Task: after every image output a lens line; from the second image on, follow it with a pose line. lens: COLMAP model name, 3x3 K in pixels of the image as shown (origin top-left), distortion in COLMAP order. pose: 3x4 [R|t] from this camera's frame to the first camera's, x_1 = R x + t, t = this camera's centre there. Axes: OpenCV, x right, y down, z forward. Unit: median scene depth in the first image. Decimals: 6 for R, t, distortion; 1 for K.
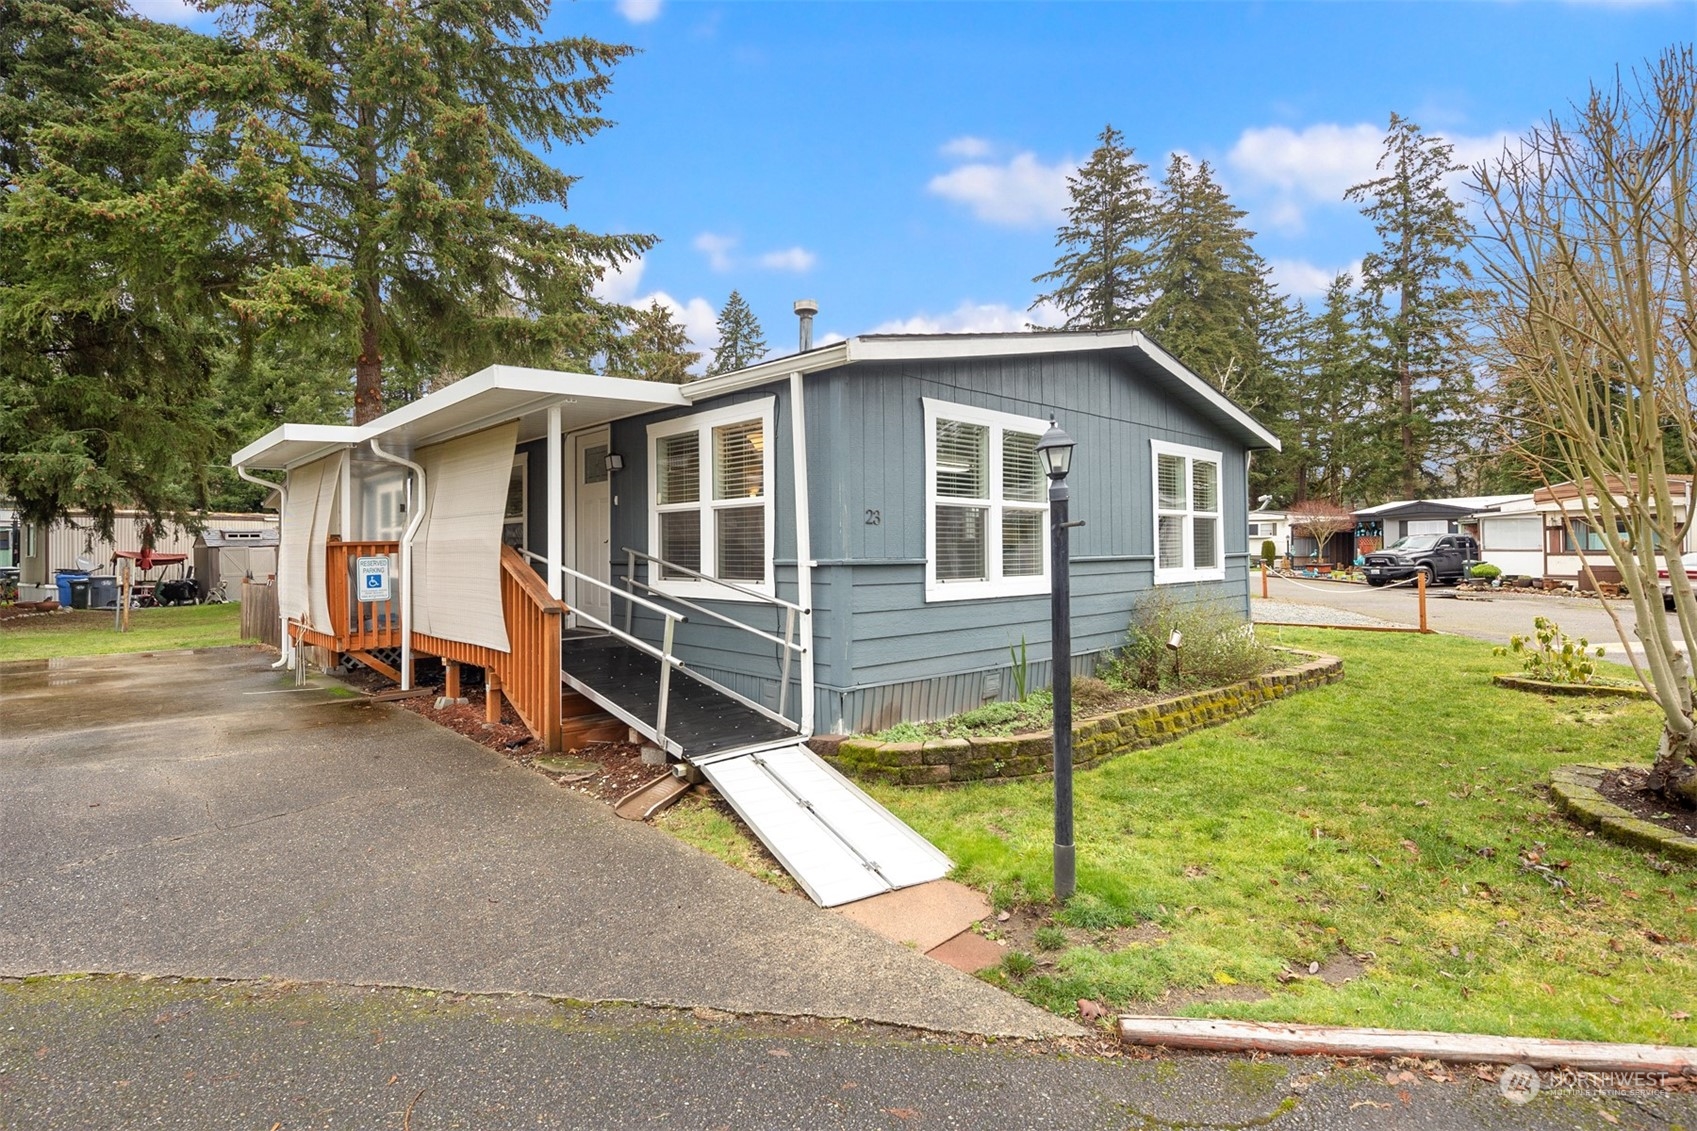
lens RADIAL K [[822.8, 0, 840.1], [0, 822.8, 556.7], [0, 0, 1]] dist [0.001174, 0.001760]
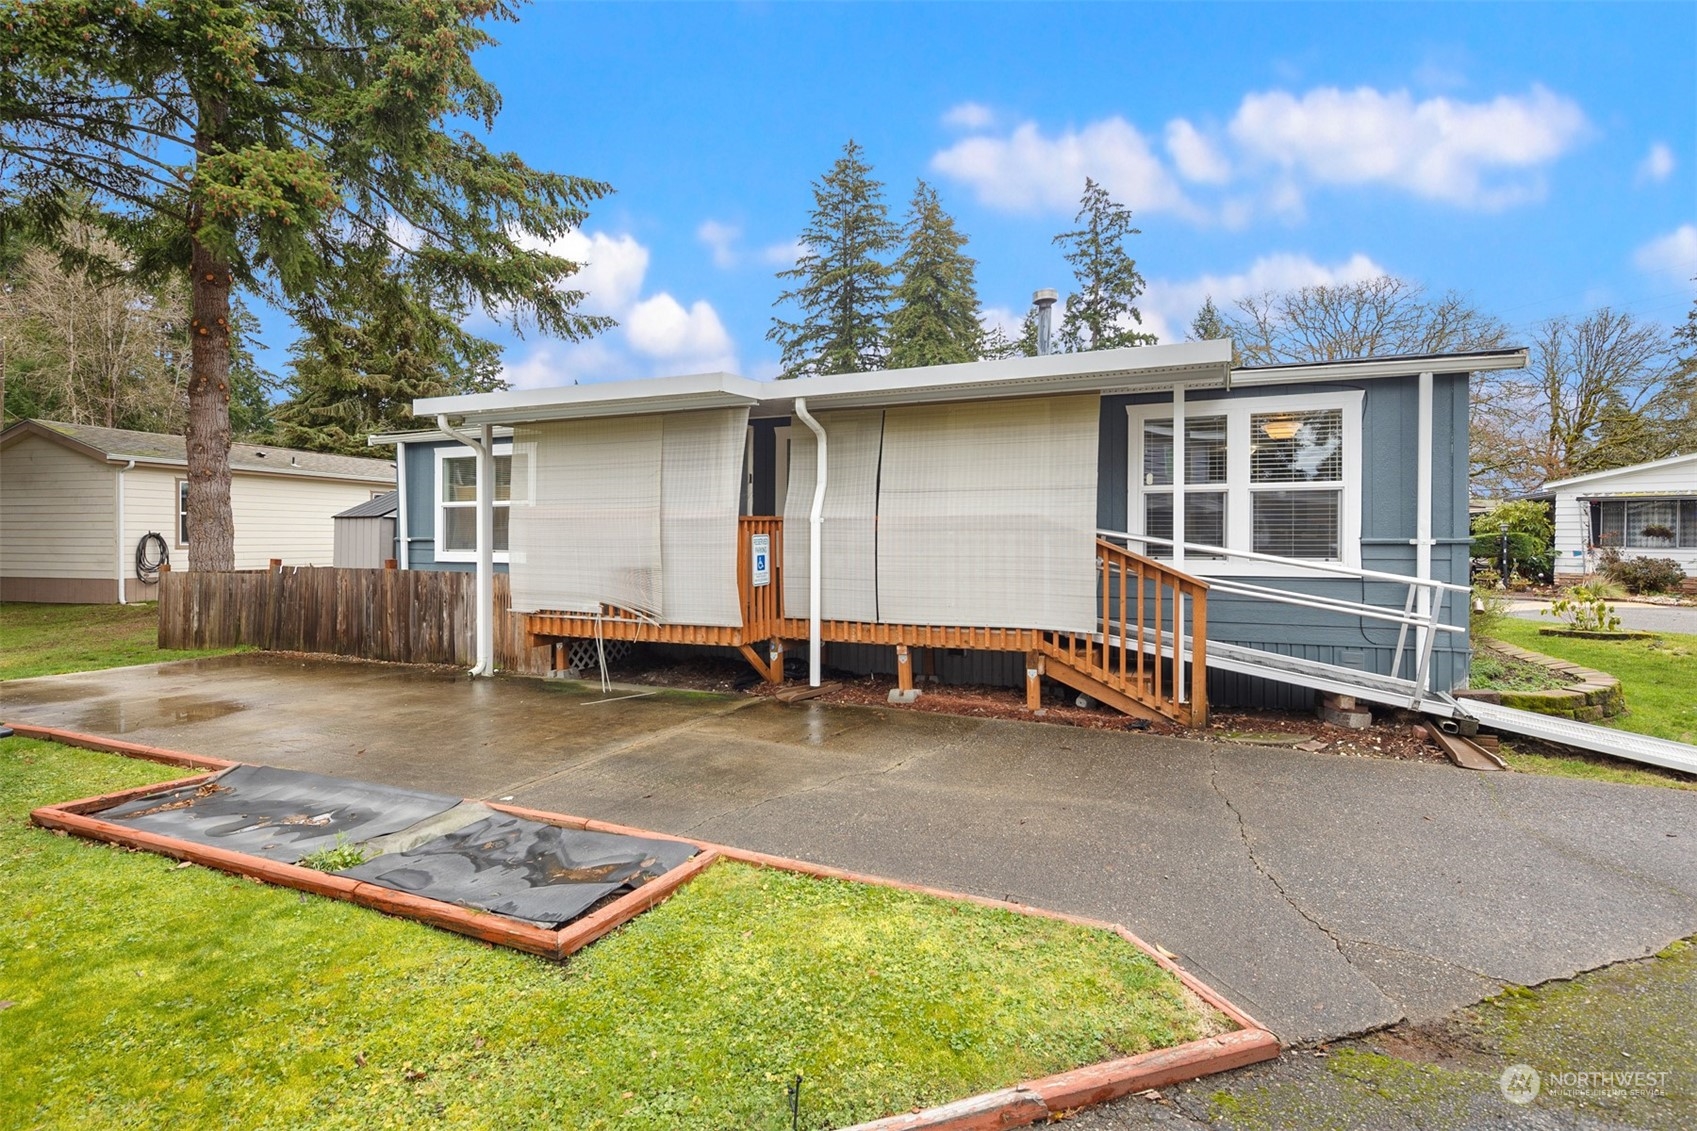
lens RADIAL K [[822.8, 0, 850.2], [0, 822.8, 557.8], [0, 0, 1]] dist [0.001174, 0.001760]
pose [[0.922069, 0.000725, 0.387024, -0.102528], [-0.006044, 0.999903, 0.012527, 0.001722], [-0.386978, -0.013890, 0.921984, 0.021100]]
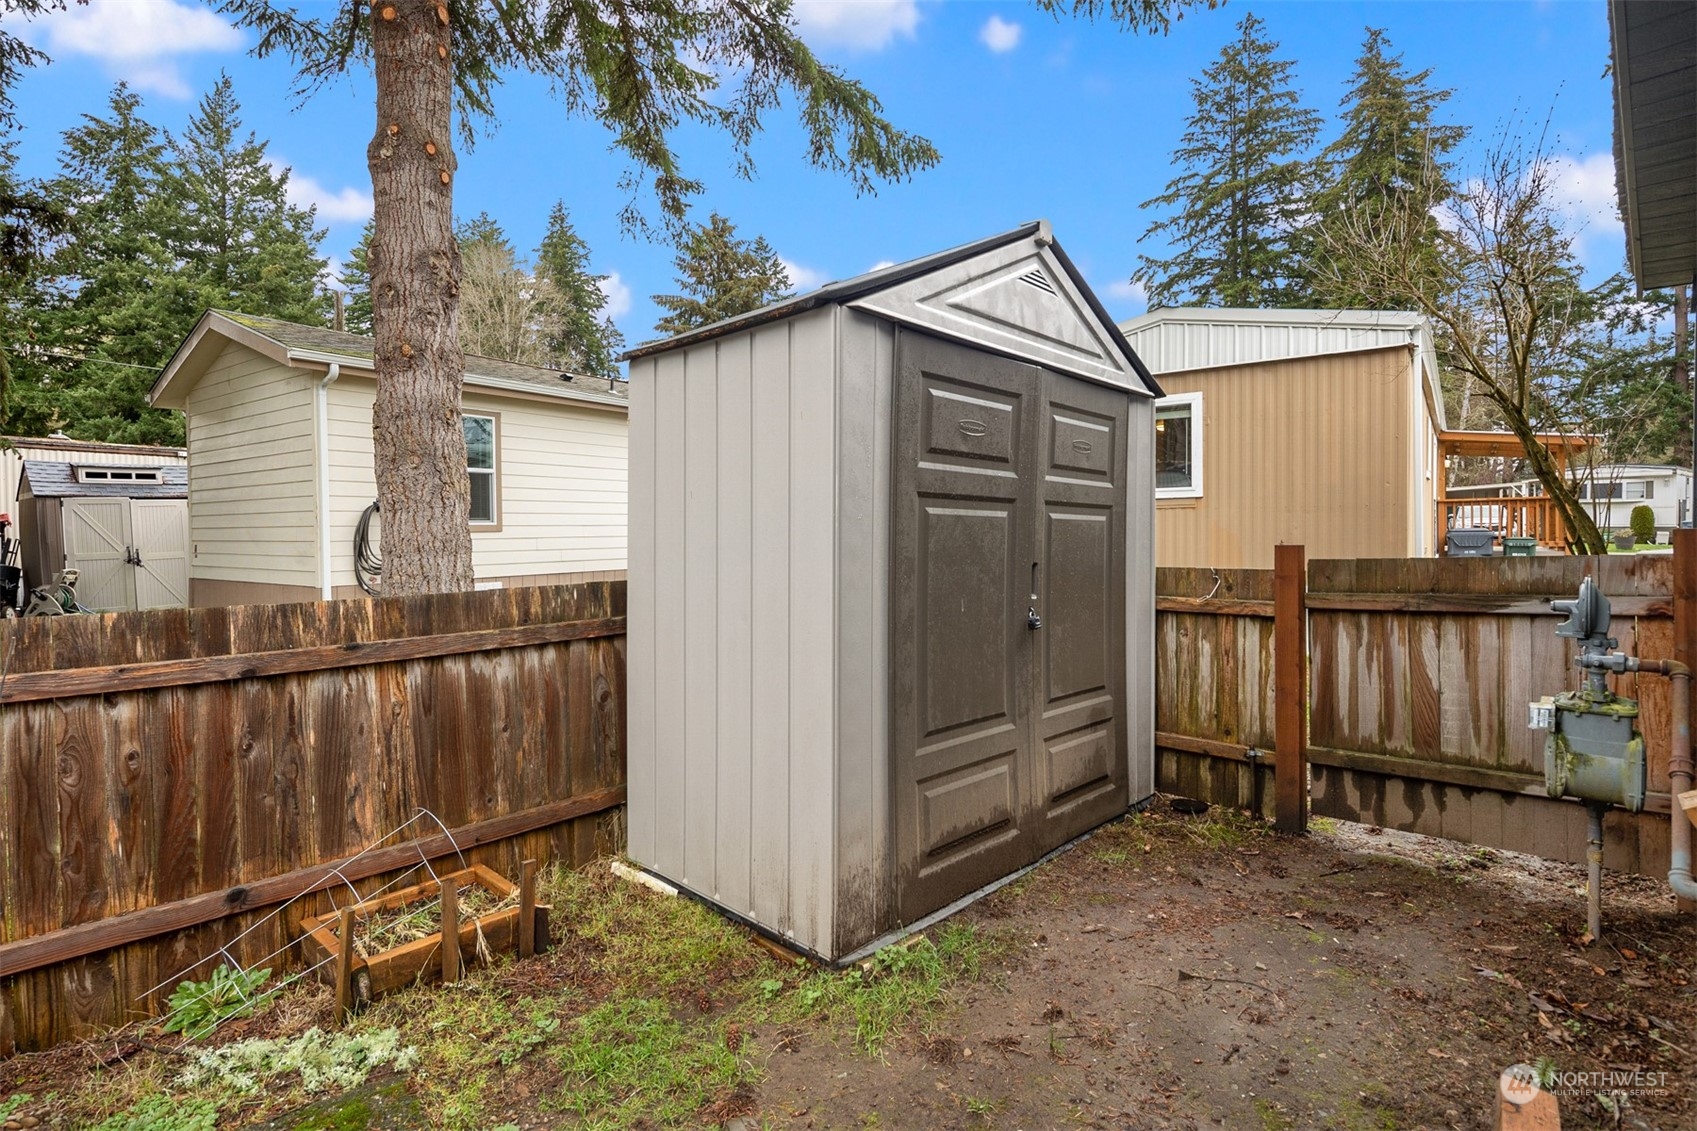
lens RADIAL K [[822.8, 0, 838.0], [0, 822.8, 553.6], [0, 0, 1]] dist [0.001174, 0.001760]
pose [[0.999719, -0.002012, 0.023625, -0.130003], [0.001564, 0.999819, 0.018980, 0.004816], [-0.023658, -0.018937, 0.999541, 0.207981]]
